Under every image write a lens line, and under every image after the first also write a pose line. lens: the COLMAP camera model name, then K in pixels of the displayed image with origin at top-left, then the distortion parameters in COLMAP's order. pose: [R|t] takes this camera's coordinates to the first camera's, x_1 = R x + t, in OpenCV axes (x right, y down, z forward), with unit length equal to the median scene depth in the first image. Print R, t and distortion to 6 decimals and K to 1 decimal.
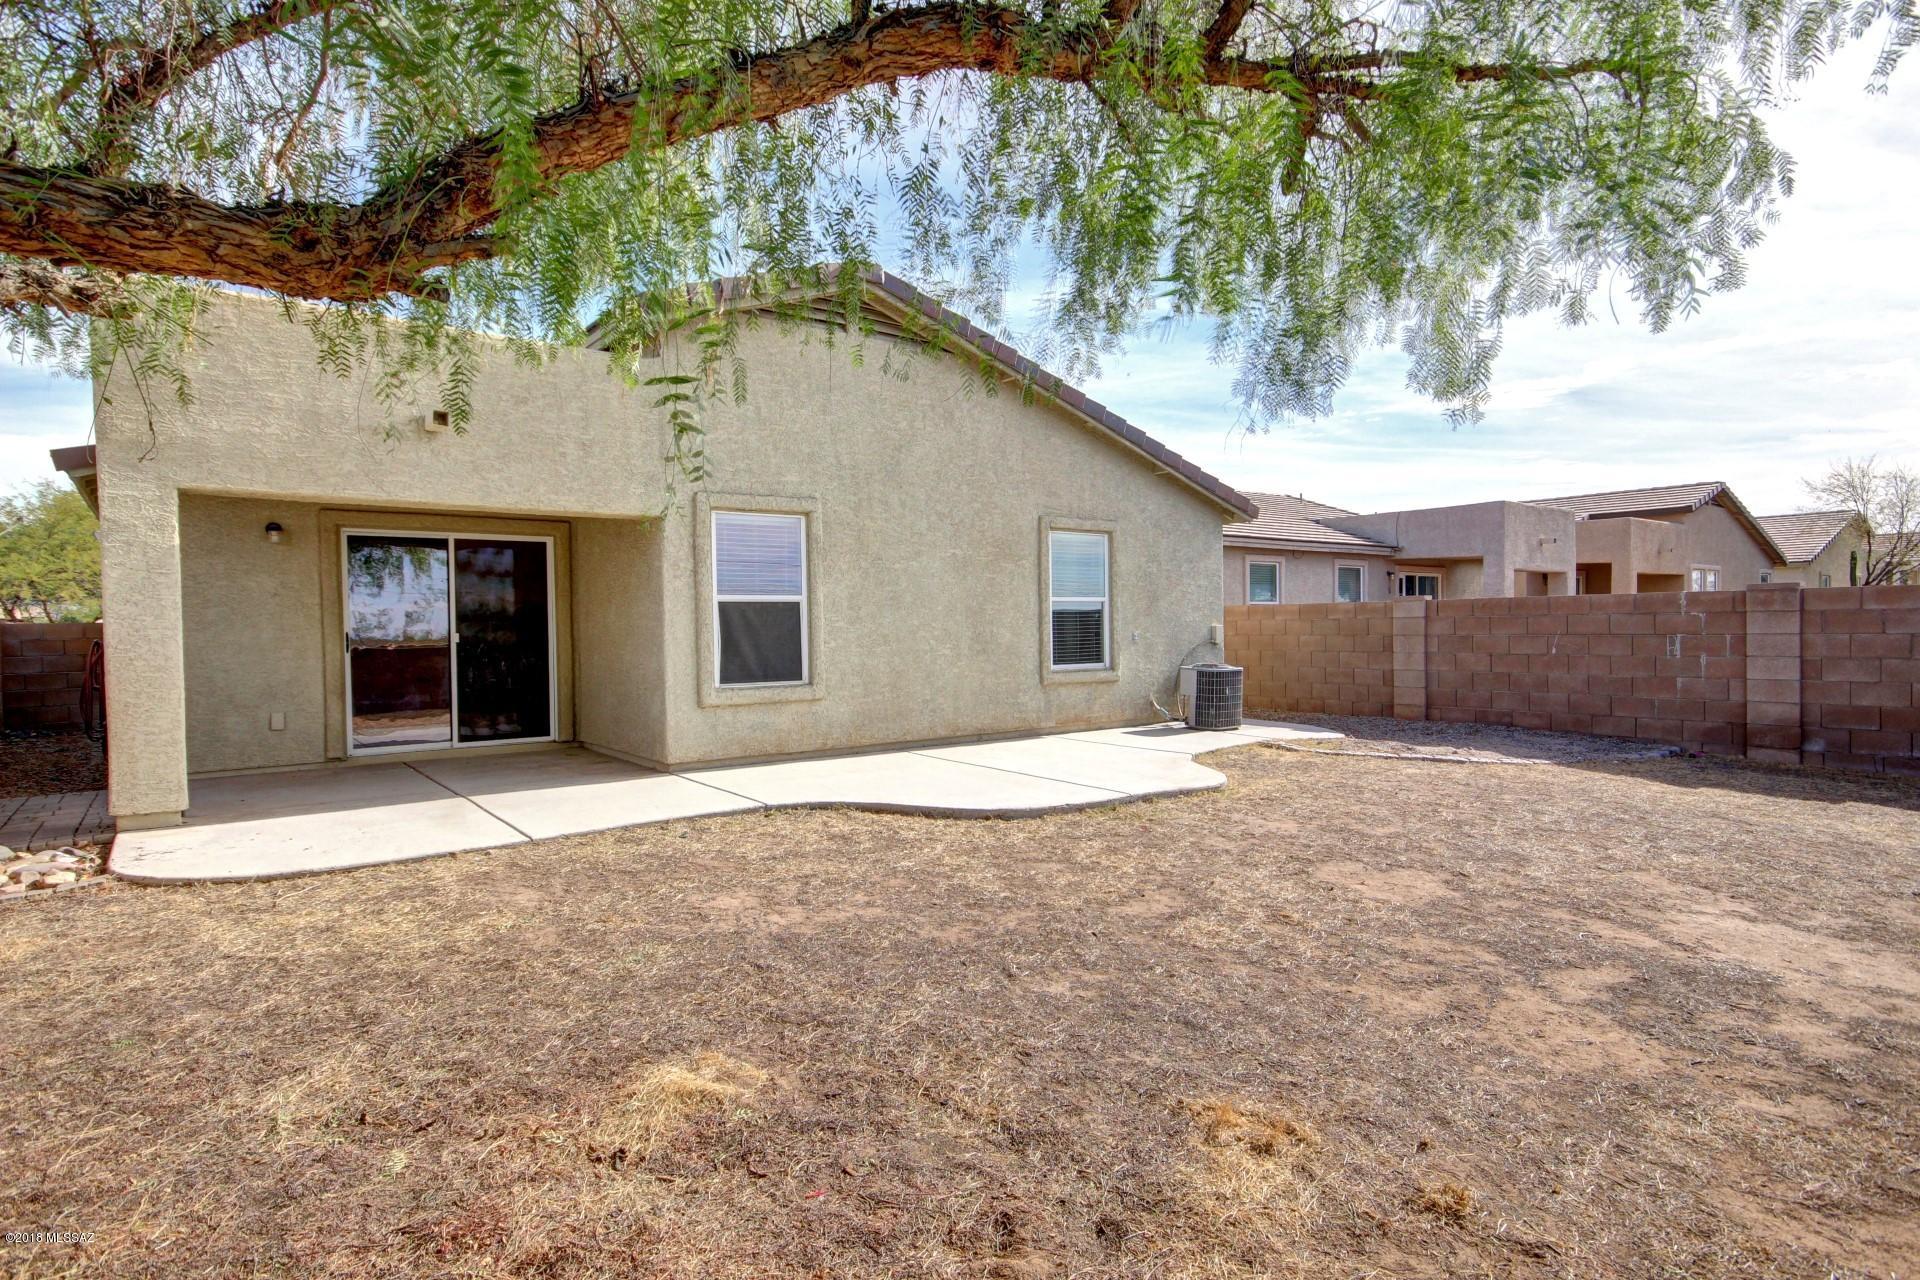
lens RADIAL K [[1030.9, 0, 970.1], [0, 1030.9, 632.4], [0, 0, 1]] dist [0.017515, 0.000047]
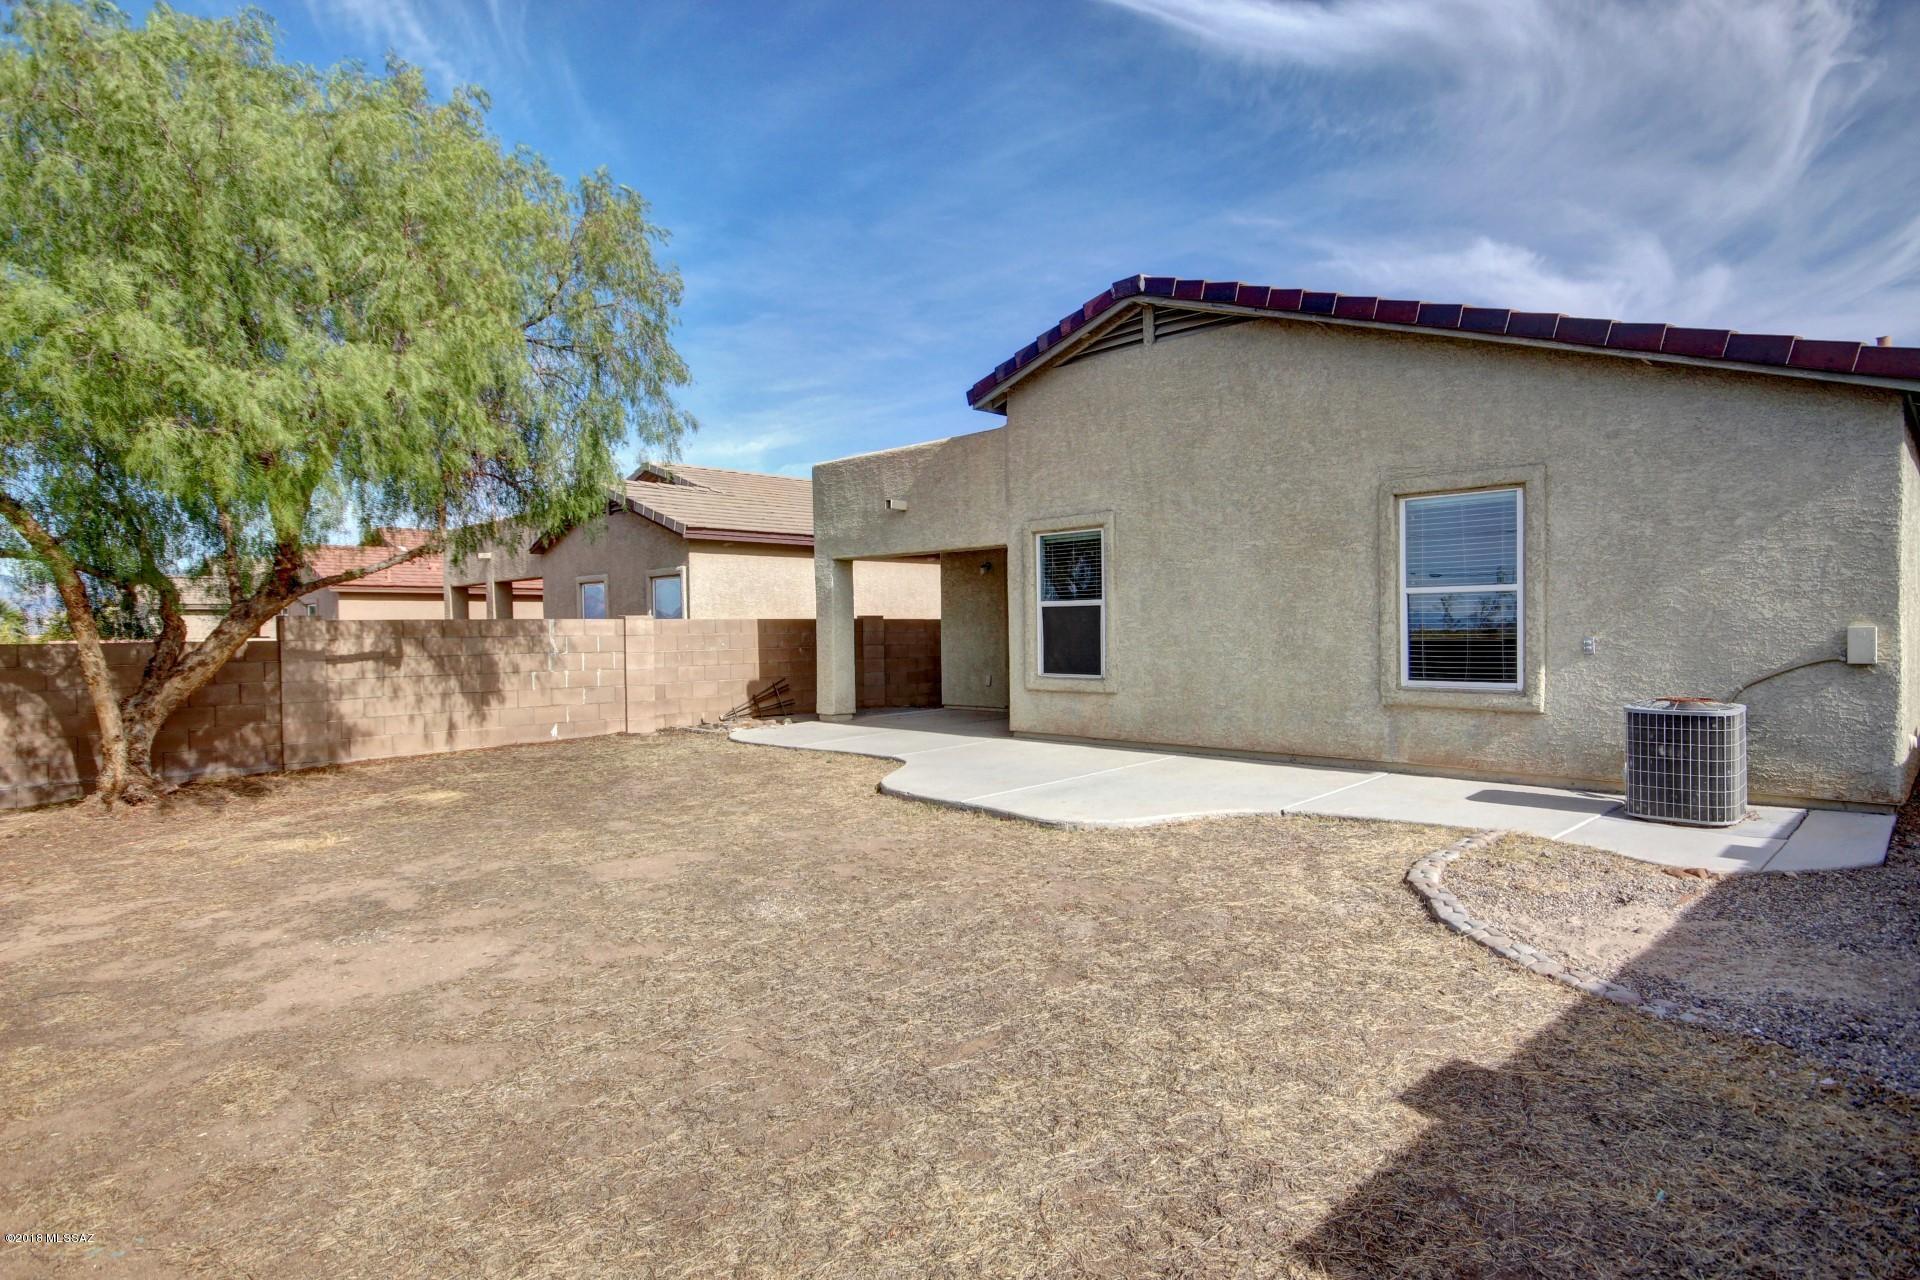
lens RADIAL K [[1030.9, 0, 970.1], [0, 1030.9, 632.4], [0, 0, 1]] dist [0.017515, 0.000047]
pose [[0.126845, 0.016361, -0.991788, 0.867882], [0.002792, 0.999854, 0.016851, -0.017873], [0.991919, -0.004907, 0.126781, 0.668069]]
